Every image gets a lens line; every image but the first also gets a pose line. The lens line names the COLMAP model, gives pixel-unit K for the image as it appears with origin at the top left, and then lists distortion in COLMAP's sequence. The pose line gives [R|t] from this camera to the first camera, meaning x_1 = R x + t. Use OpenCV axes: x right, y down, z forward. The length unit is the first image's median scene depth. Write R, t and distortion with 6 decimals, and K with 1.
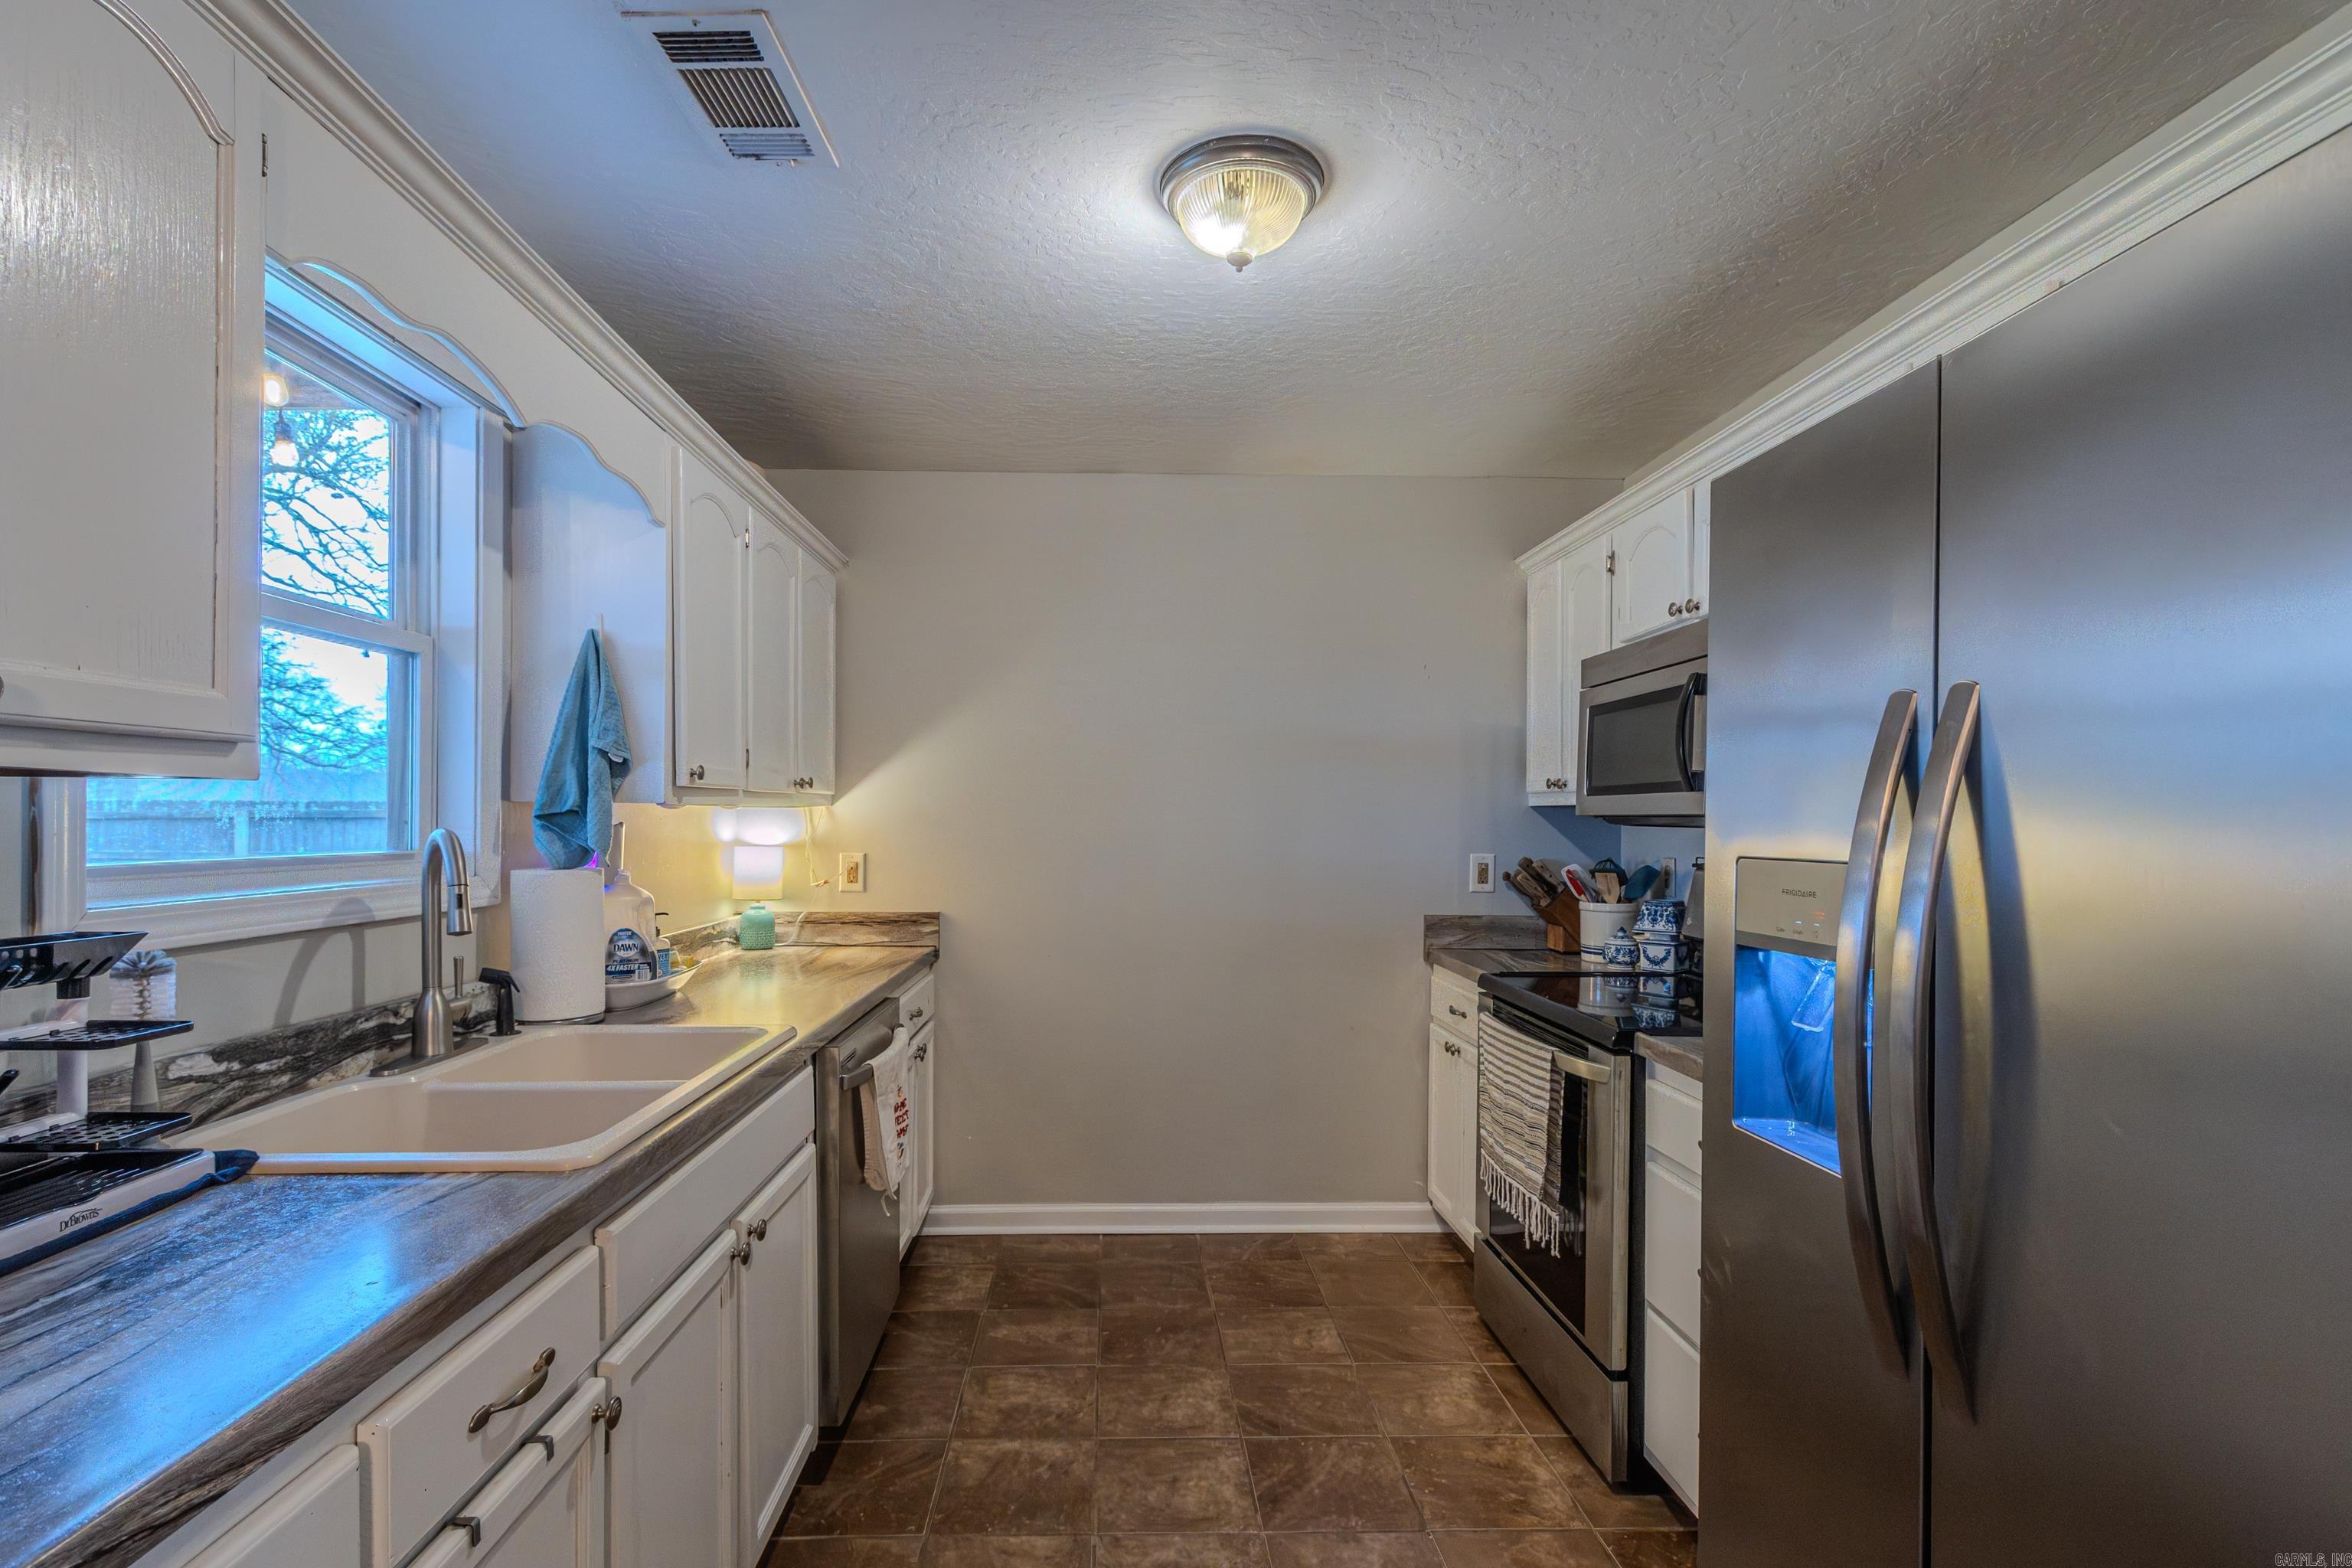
lens RADIAL K [[1096.1, 0, 1138.9], [0, 1096.1, 829.4], [0, 0, 1]] dist [0.006660, -0.001558]
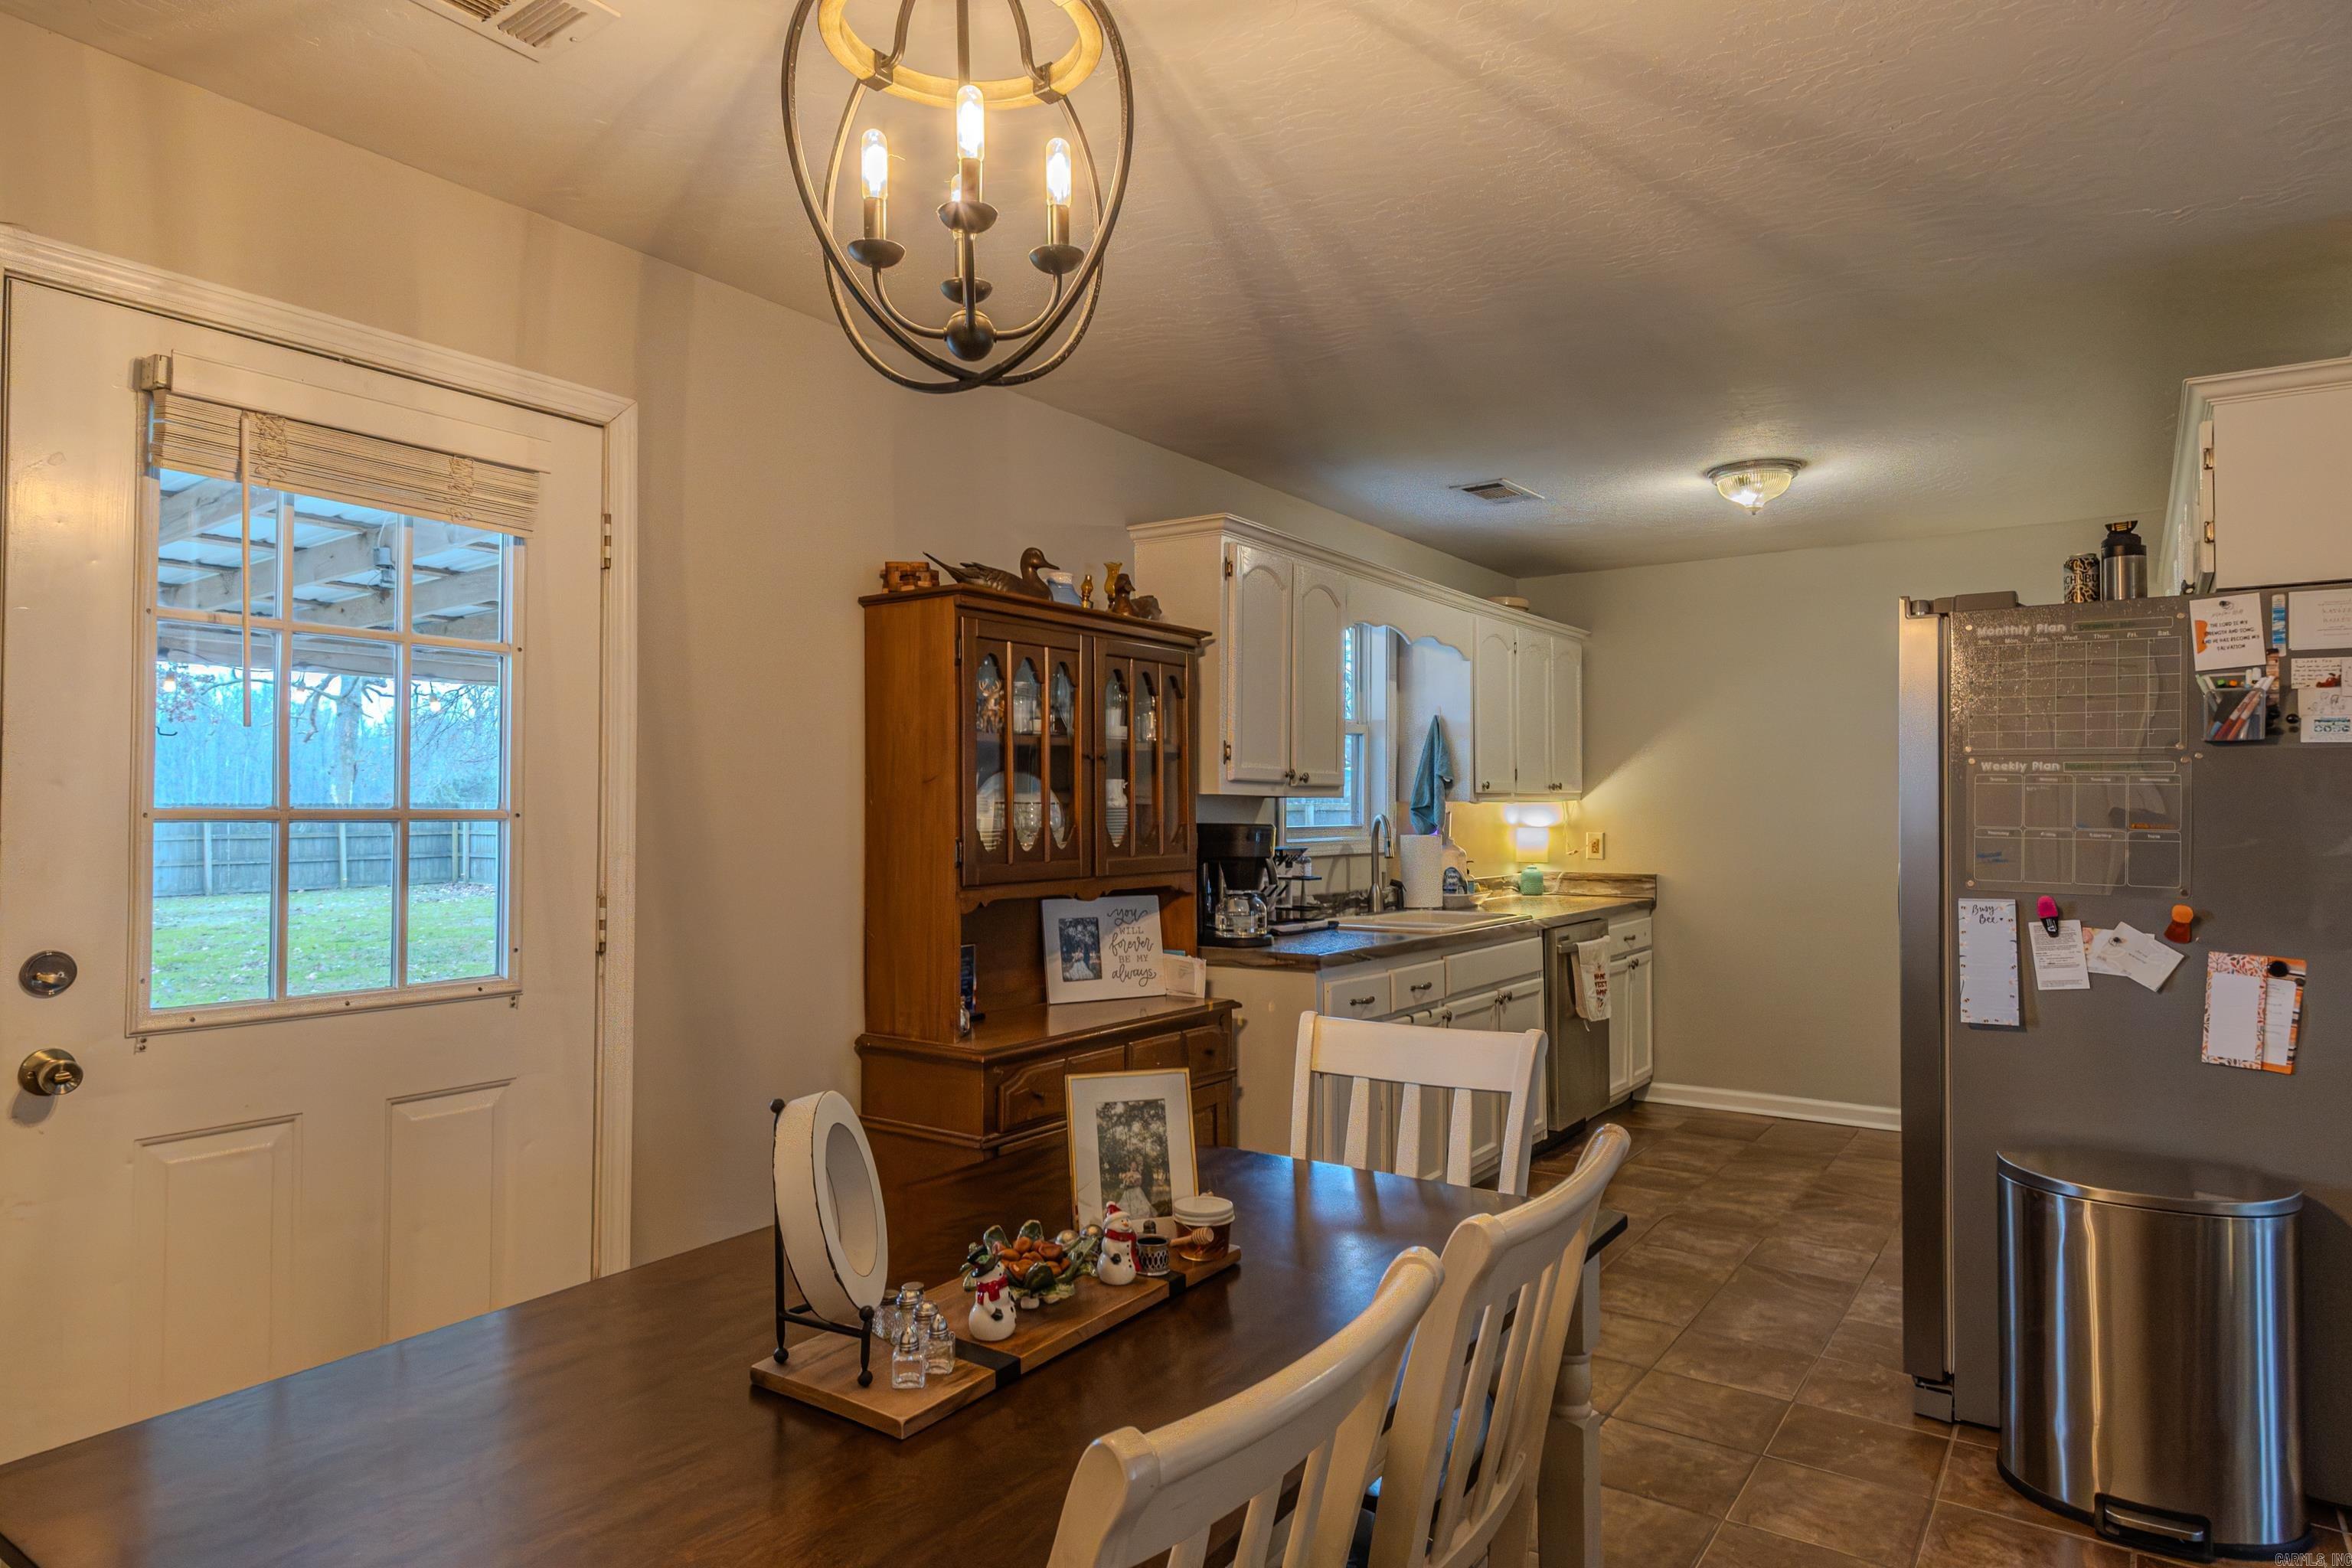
lens RADIAL K [[1354.1, 0, 1179.0], [0, 1354.1, 787.8], [0, 0, 1]] dist [-0.000188, 0.000260]
pose [[0.804691, -0.016399, -0.593467, 0.582434], [0.000929, 0.999652, -0.026362, 0.014347], [0.593693, 0.020662, 0.804426, -1.248633]]
